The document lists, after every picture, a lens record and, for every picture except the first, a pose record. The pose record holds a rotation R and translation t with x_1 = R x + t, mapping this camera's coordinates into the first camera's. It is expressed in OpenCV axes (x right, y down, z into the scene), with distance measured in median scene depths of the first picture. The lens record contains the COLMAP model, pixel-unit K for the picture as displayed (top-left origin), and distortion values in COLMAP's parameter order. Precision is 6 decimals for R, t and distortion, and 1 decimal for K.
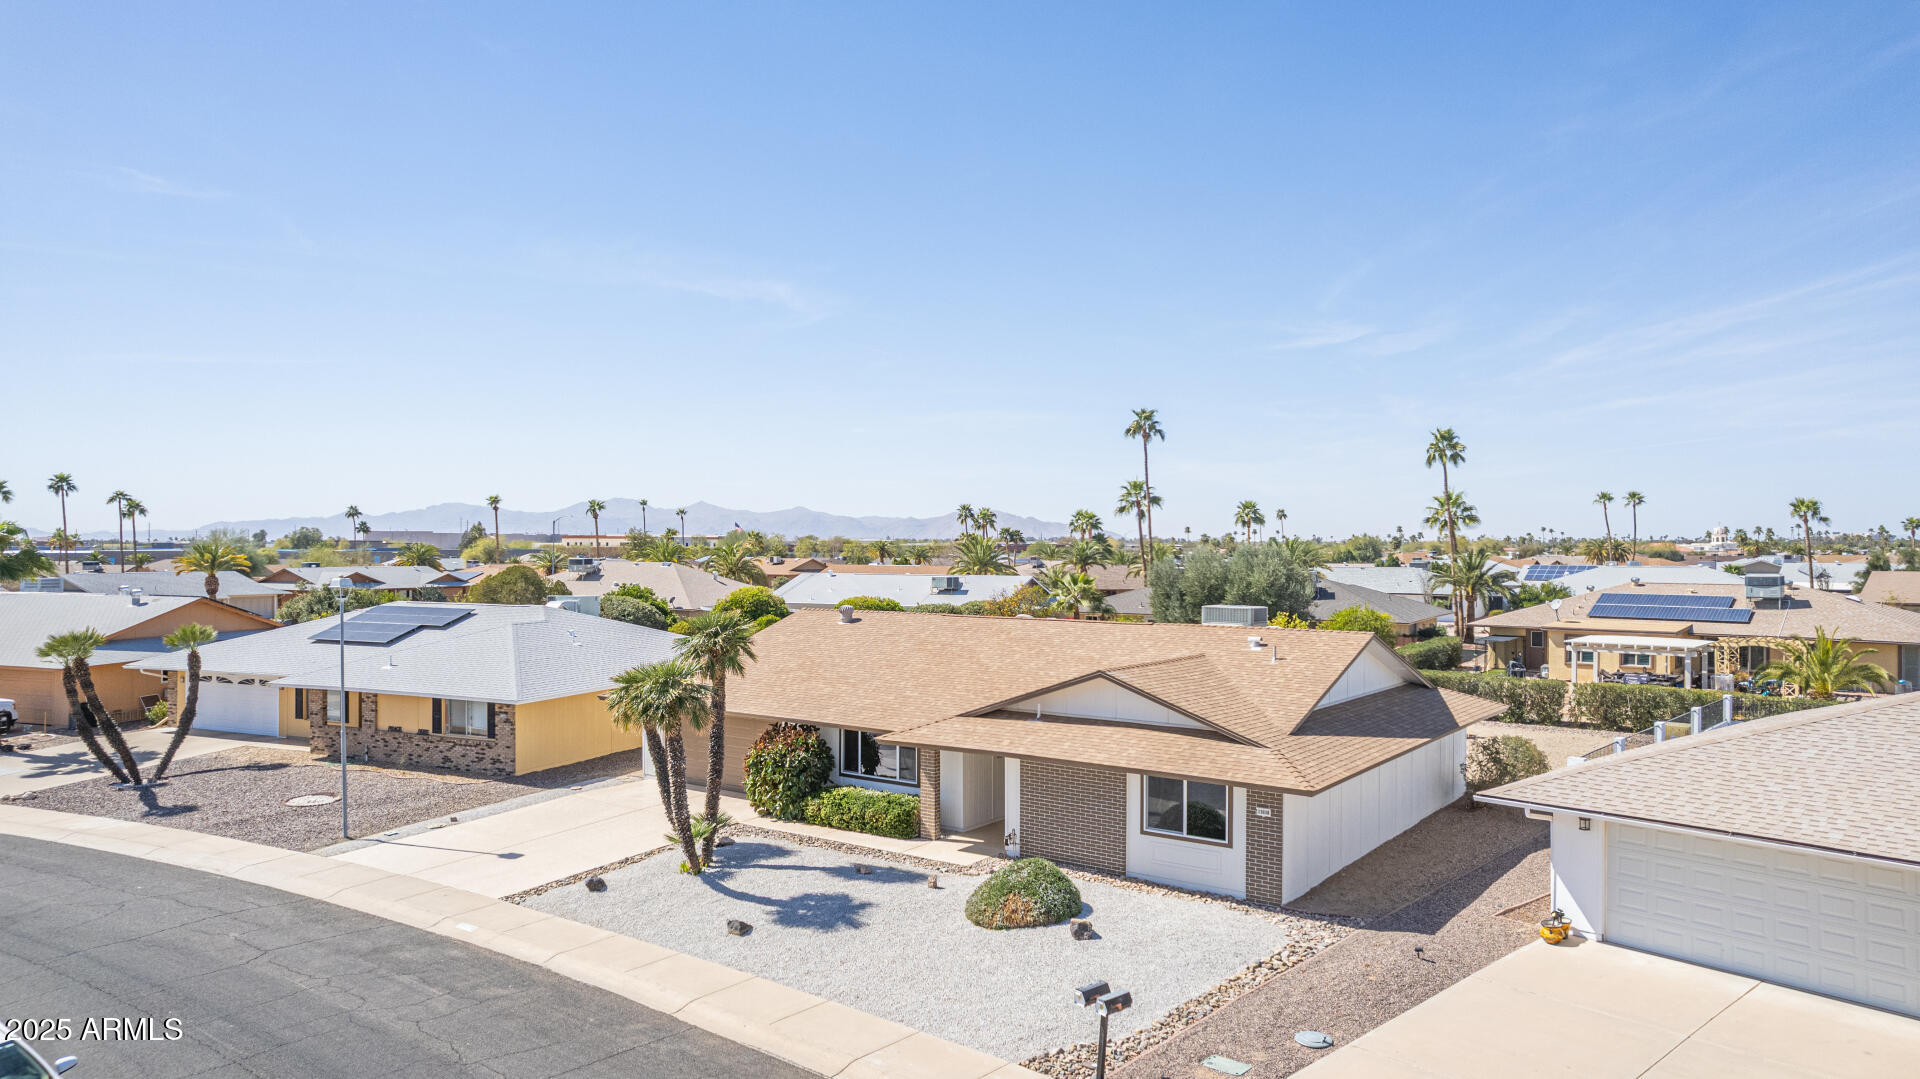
lens RADIAL K [[1201.9, 0, 960.0], [0, 1201.9, 539.5], [0, 0, 1]] dist [-0.030189, 0.000652]
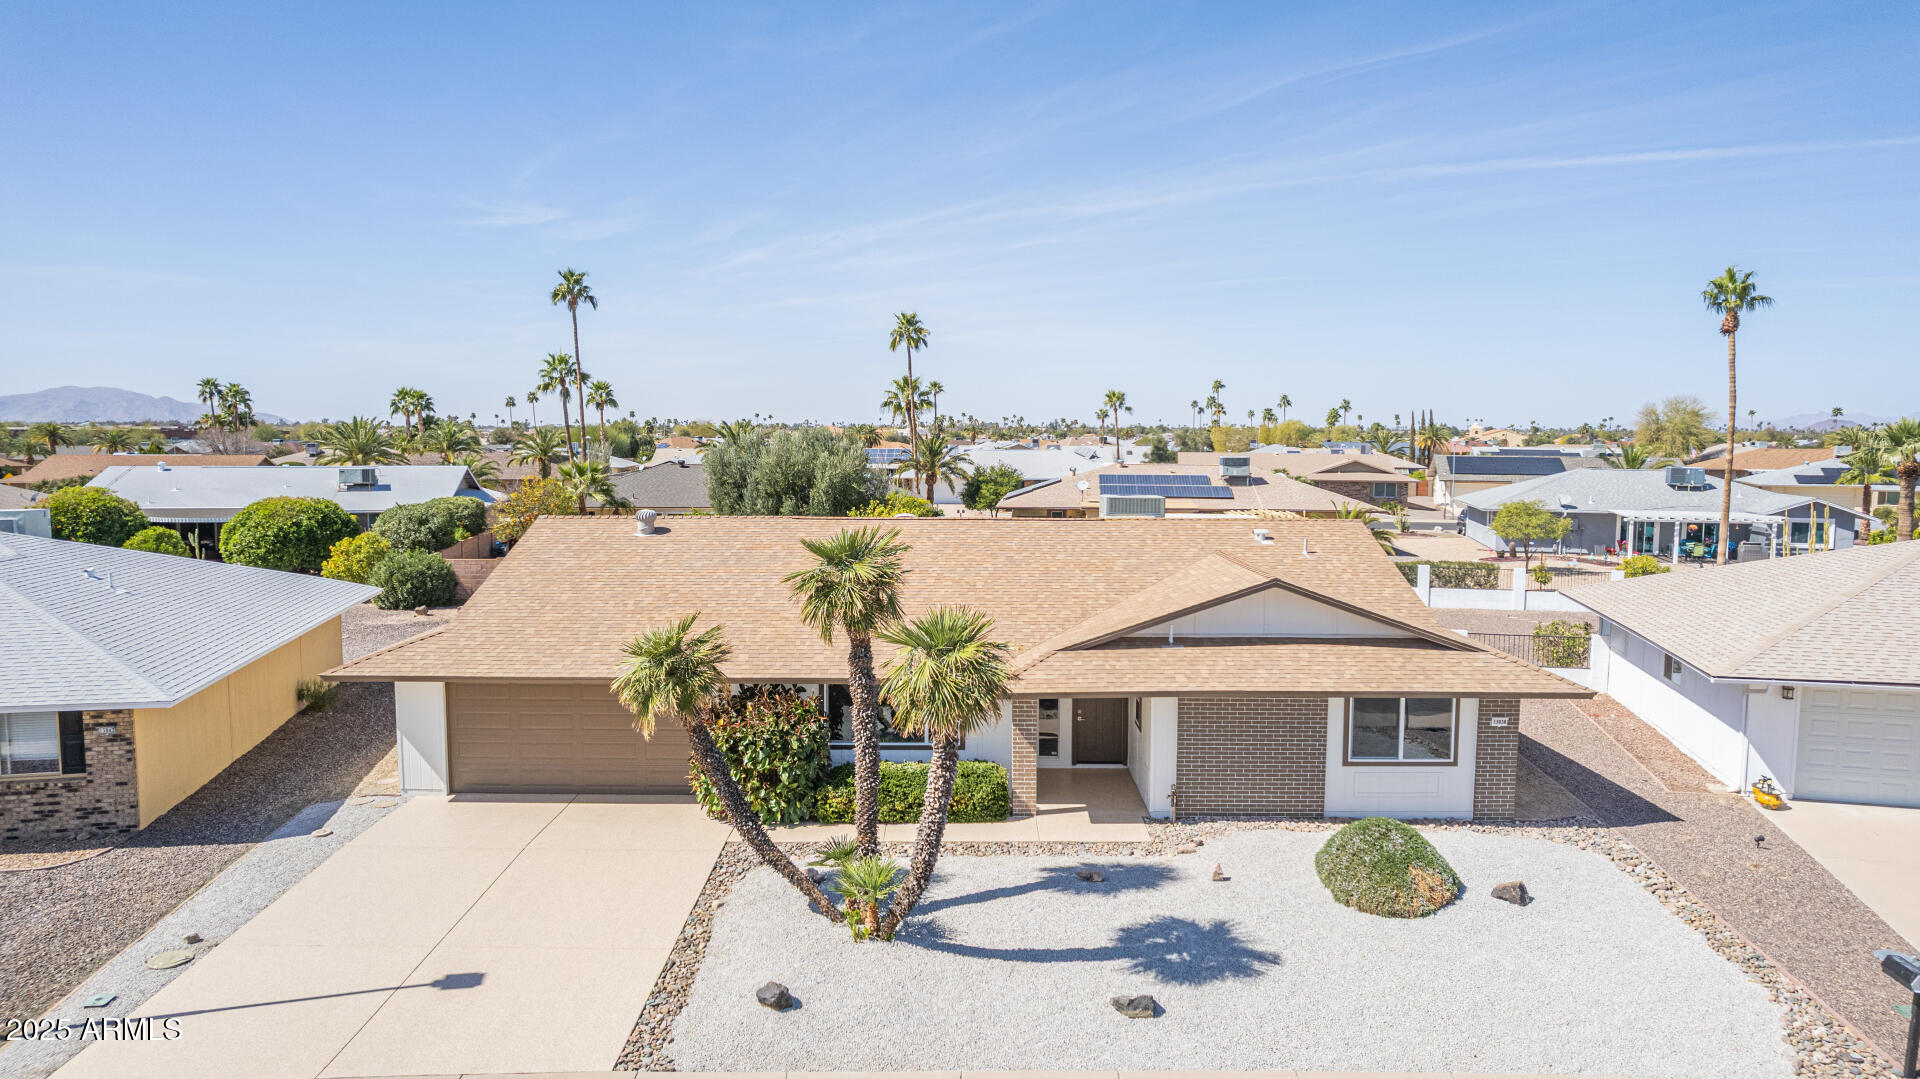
lens RADIAL K [[1217.7, 0, 960.0], [0, 1217.7, 539.5], [0, 0, 1]] dist [-0.060136, 0.052095]
pose [[0.808782, -0.049302, 0.586039, -0.383139], [-0.006450, 0.995676, 0.092667, 0.004665], [-0.588074, -0.078727, 0.804967, 0.324431]]
